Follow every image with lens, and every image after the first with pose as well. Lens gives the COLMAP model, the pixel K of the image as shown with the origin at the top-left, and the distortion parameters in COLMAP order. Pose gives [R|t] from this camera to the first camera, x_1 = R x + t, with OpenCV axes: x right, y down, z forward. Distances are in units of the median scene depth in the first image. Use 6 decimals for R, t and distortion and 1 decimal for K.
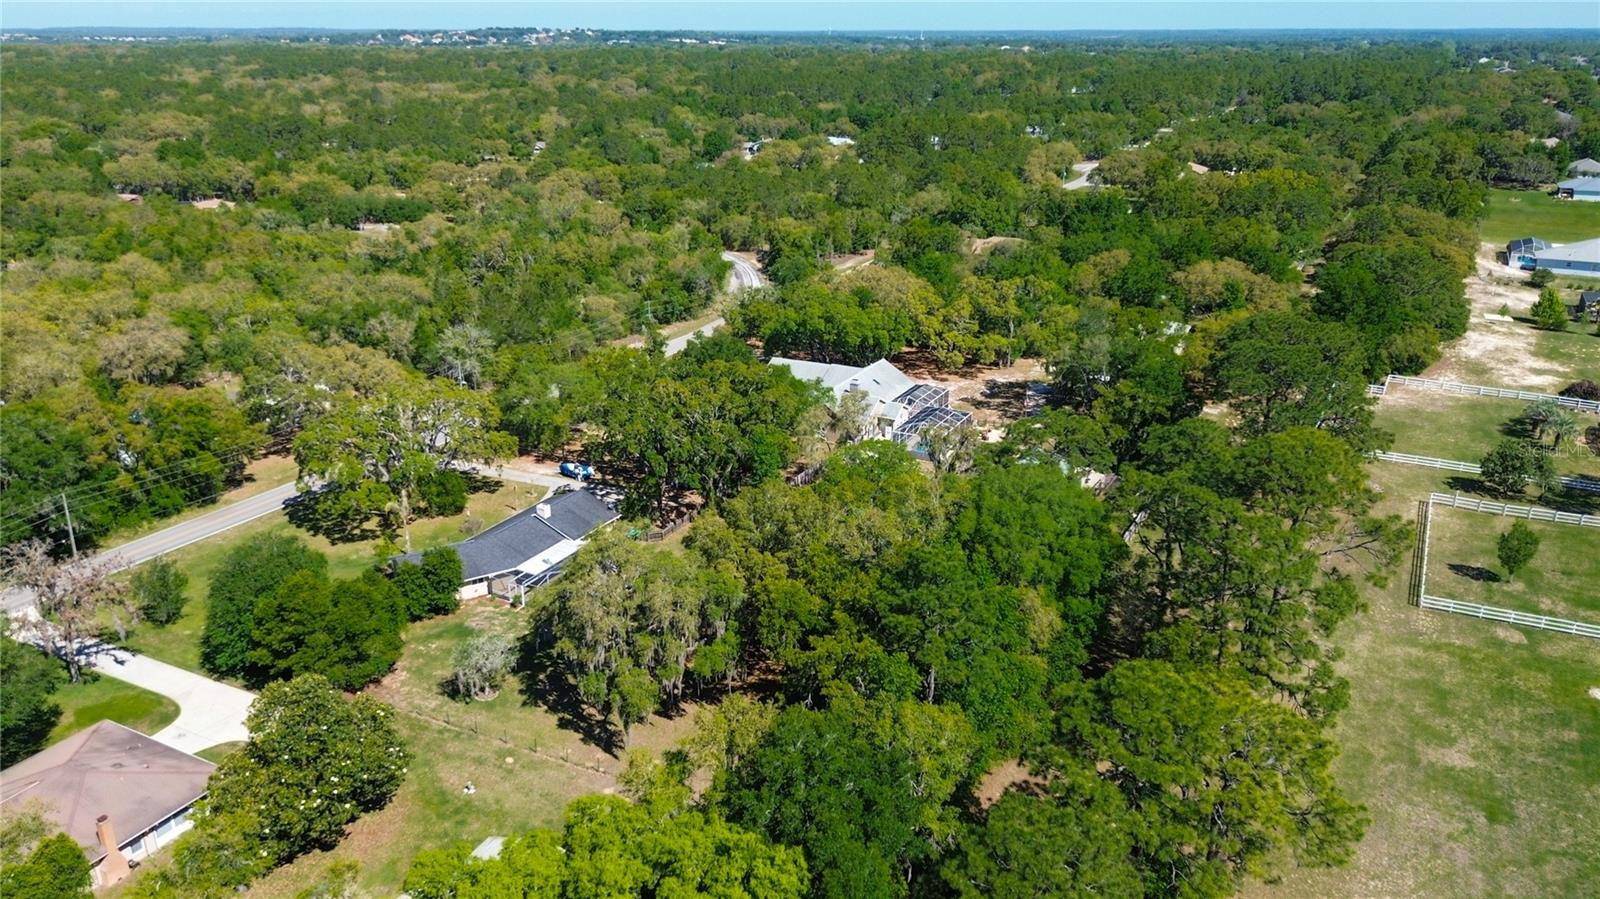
lens RADIAL K [[1145.0, 0, 800.0], [0, 1145.0, 449.5], [0, 0, 1]] dist [0.049215, -0.046046]
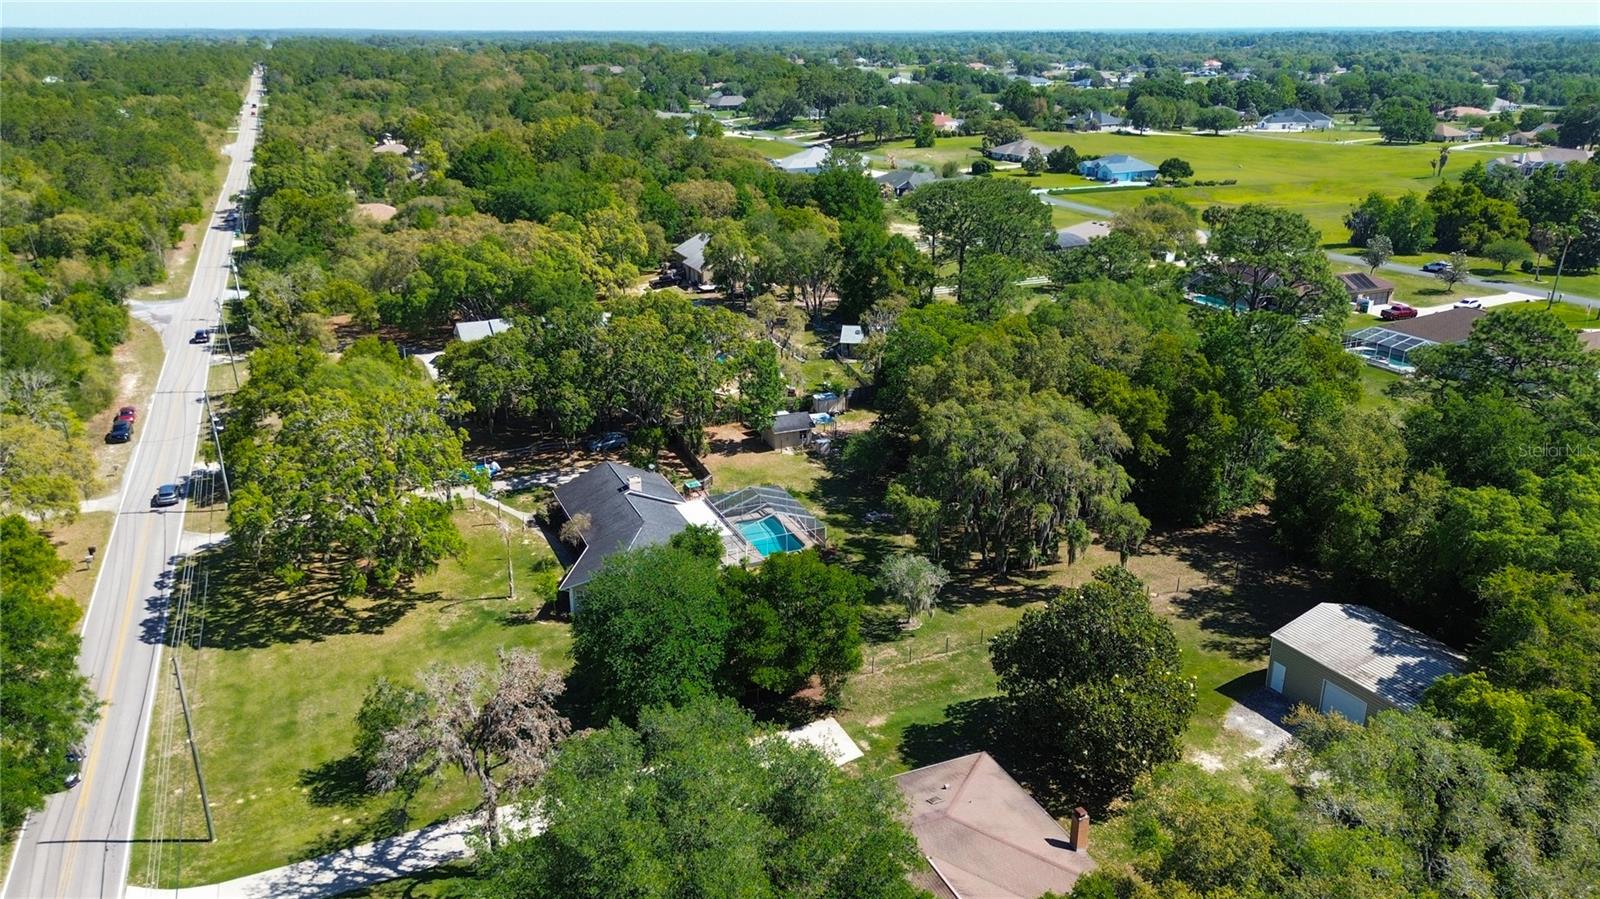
lens RADIAL K [[1126.7, 0, 799.0], [0, 1126.7, 479.9], [0, 0, 1]] dist [0.076777, -0.087981]
pose [[0.621702, -0.290383, 0.727436, -0.513004], [0.270979, 0.951126, 0.148086, -0.026339], [-0.734886, 0.105054, 0.670005, 0.253048]]
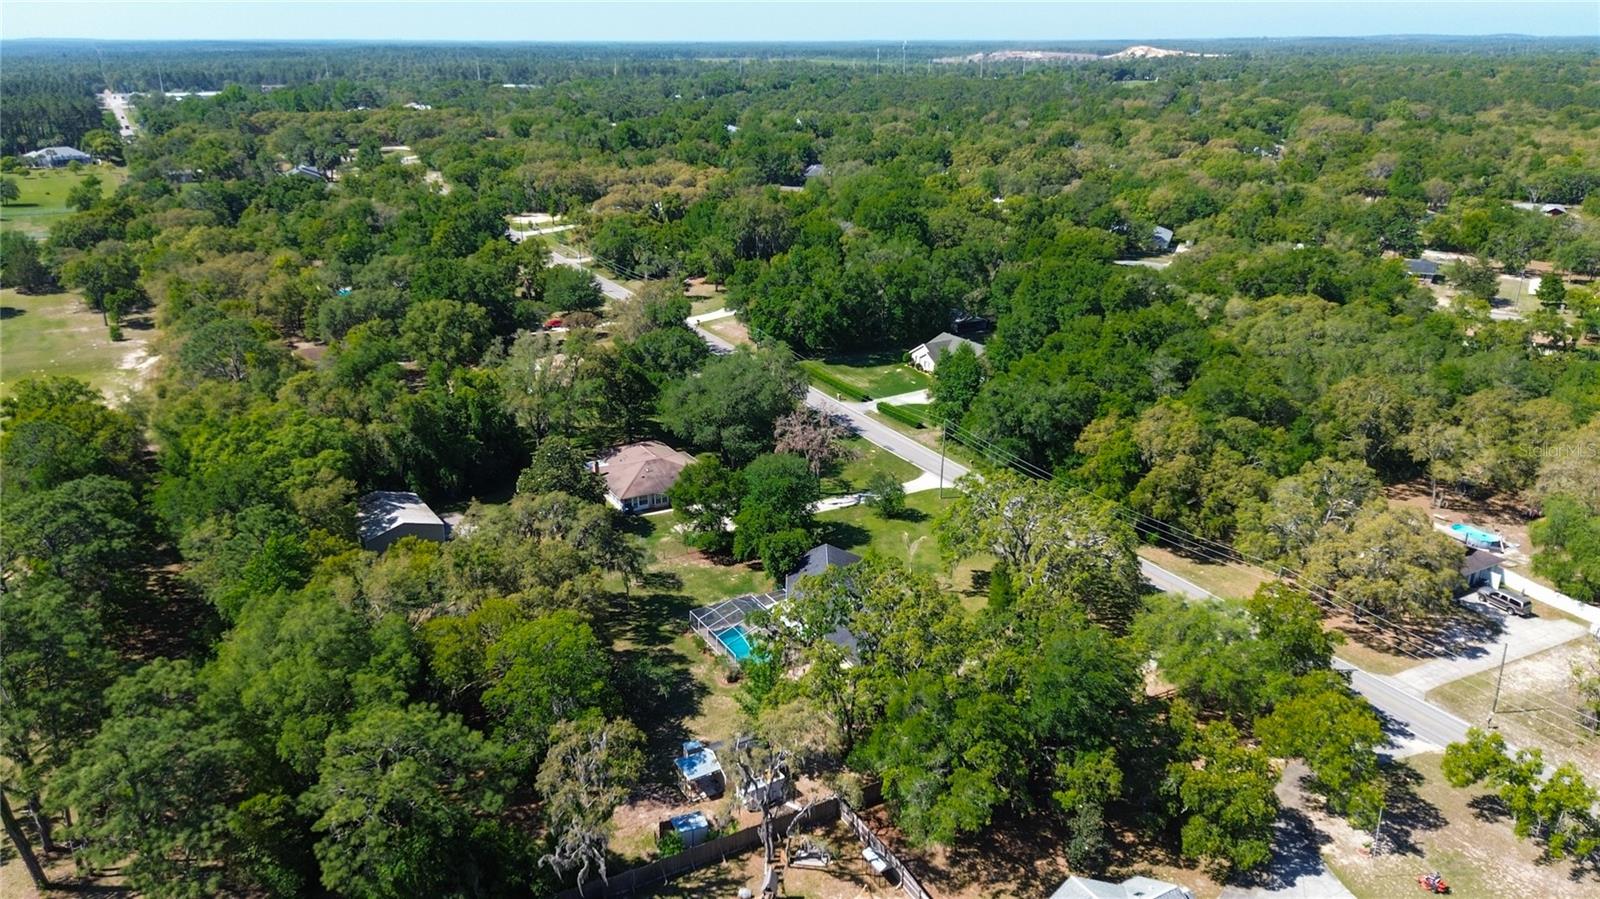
lens RADIAL K [[1154.7, 0, 800.0], [0, 1154.7, 449.5], [0, 0, 1]] dist [0.067608, -0.068616]
pose [[-0.533661, 0.283636, -0.796716, 0.368731], [-0.288170, 0.824713, 0.486627, -0.352953], [0.795087, 0.489283, -0.358382, 0.861345]]
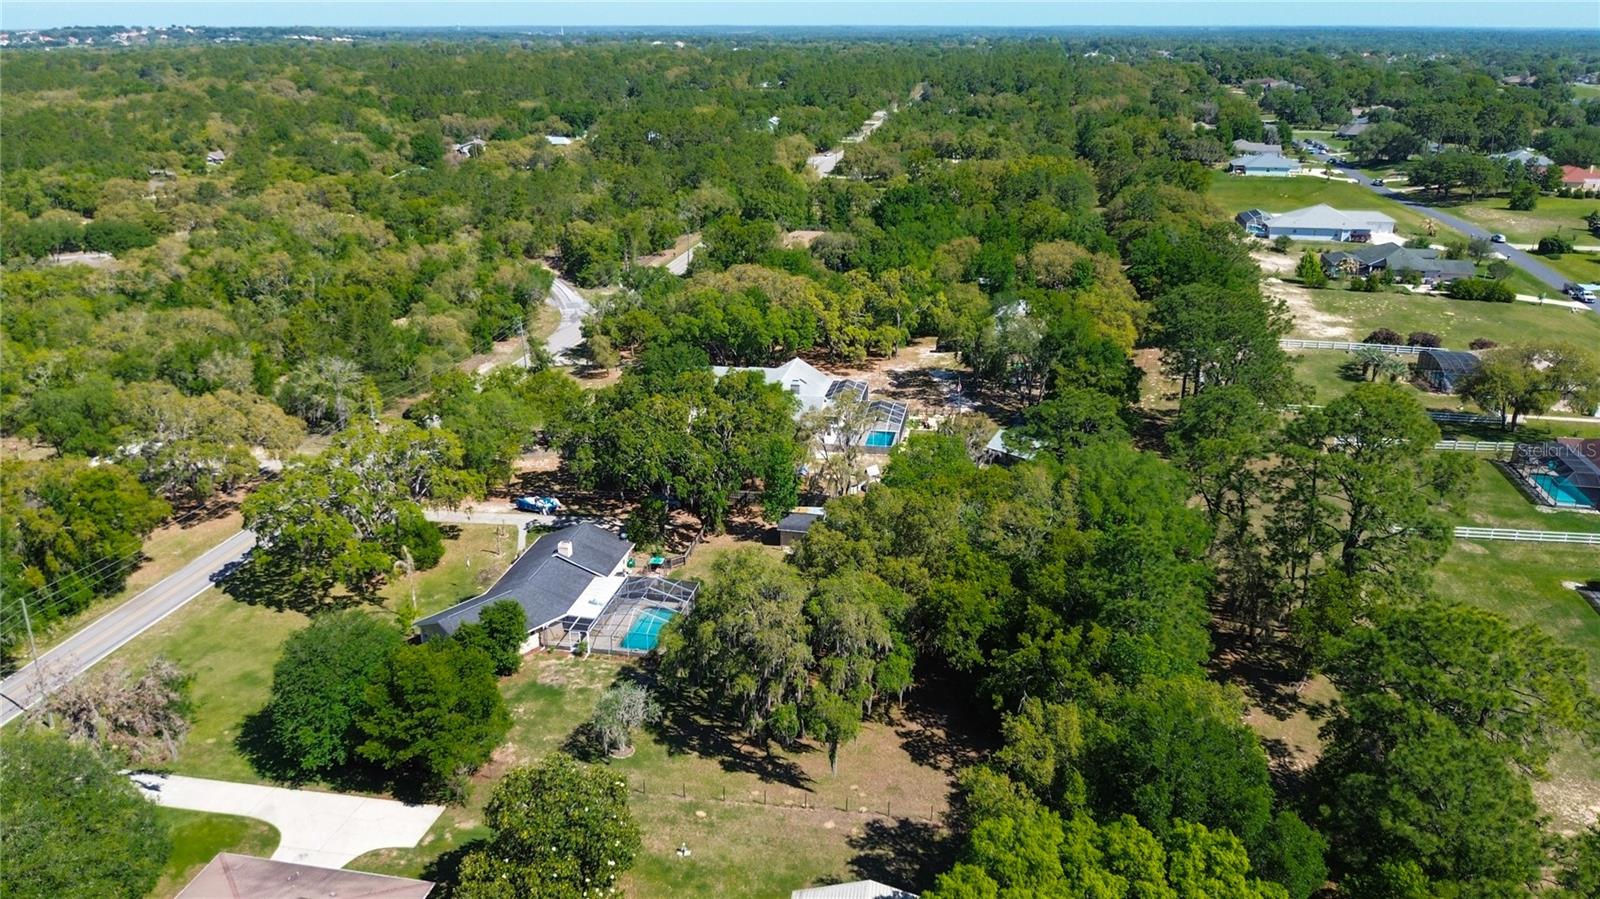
lens RADIAL K [[1163.6, 0, 800.0], [0, 1163.6, 449.5], [0, 0, 1]] dist [0.016090, -0.046788]
pose [[0.955966, -0.101908, 0.275216, -0.202039], [0.101878, 0.994692, 0.014445, -0.014193], [-0.275227, 0.014229, 0.961274, 0.034303]]
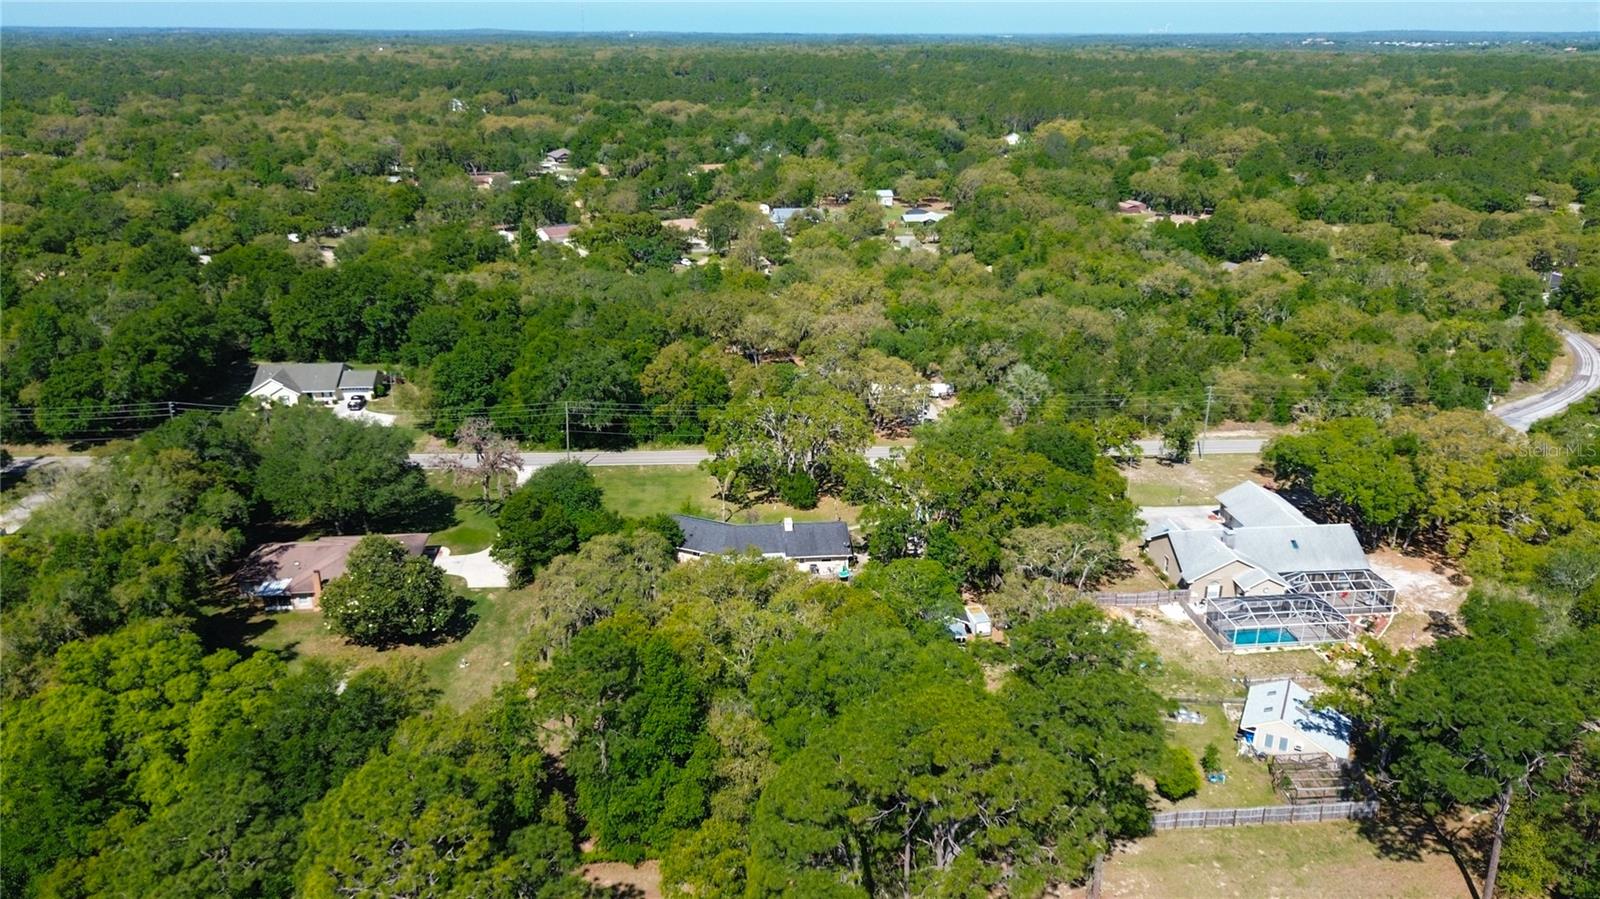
lens RADIAL K [[1154.7, 0, 800.0], [0, 1154.7, 449.5], [0, 0, 1]] dist [0.067608, -0.068616]
pose [[0.555779, 0.285065, -0.780927, 0.459643], [-0.289704, 0.946900, 0.139471, -0.126336], [0.779218, 0.148723, 0.608852, 0.201891]]
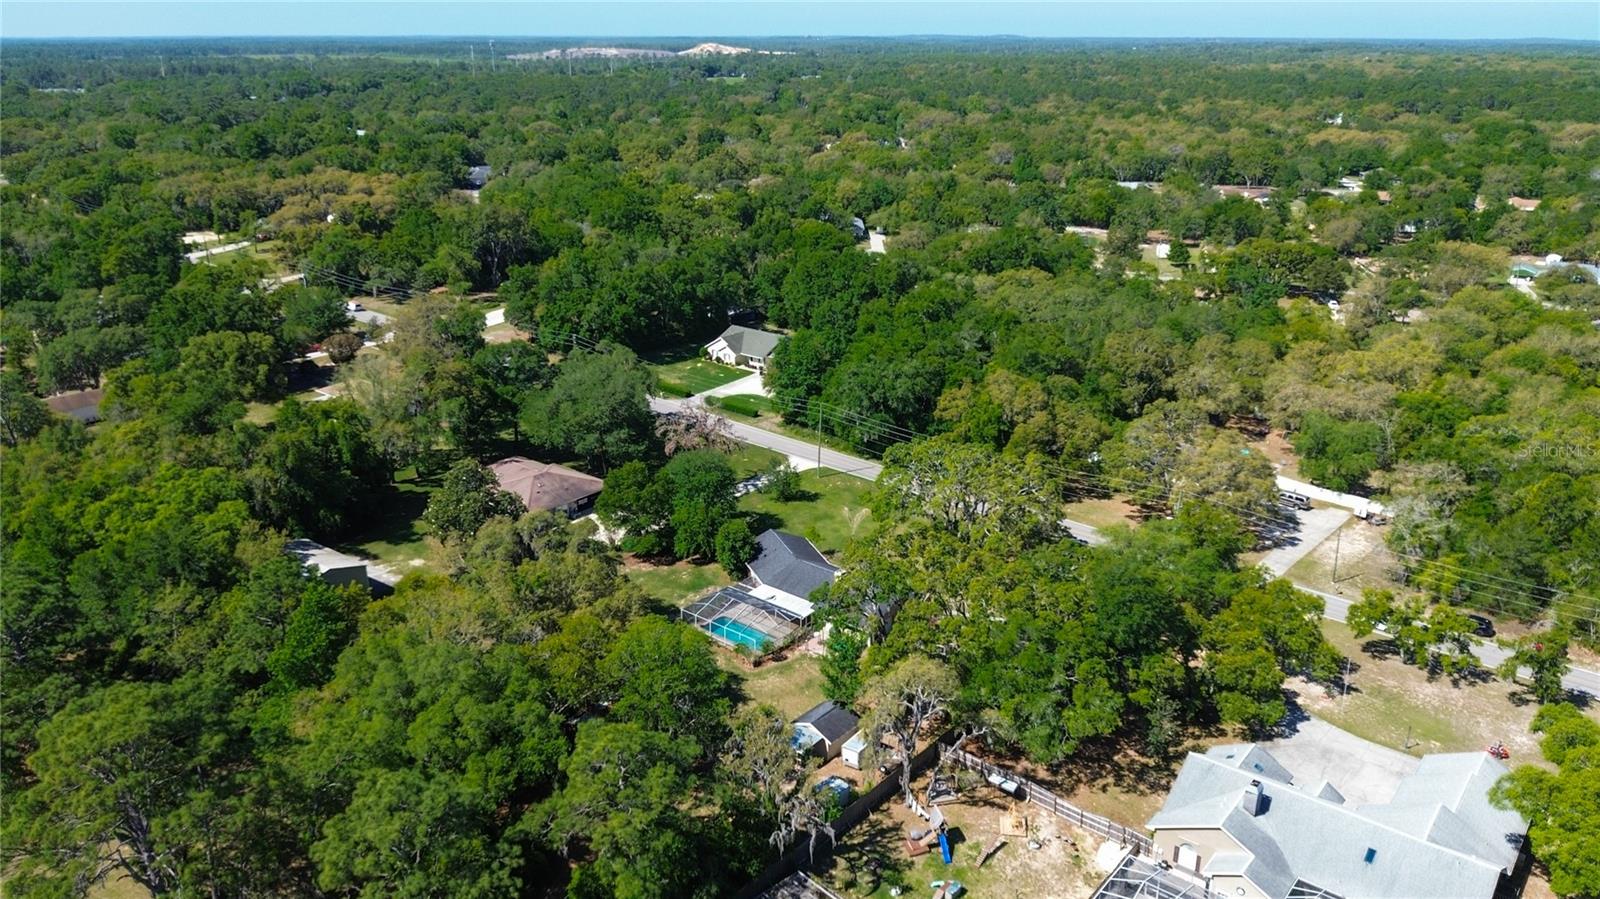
lens RADIAL K [[1166.0, 0, 800.0], [0, 1166.0, 449.5], [0, 0, 1]] dist [0.031035, -0.069501]
pose [[-0.205186, 0.328498, -0.921948, 0.488867], [-0.337589, 0.860425, 0.381710, -0.297849], [0.918658, 0.389562, -0.065650, 0.684398]]
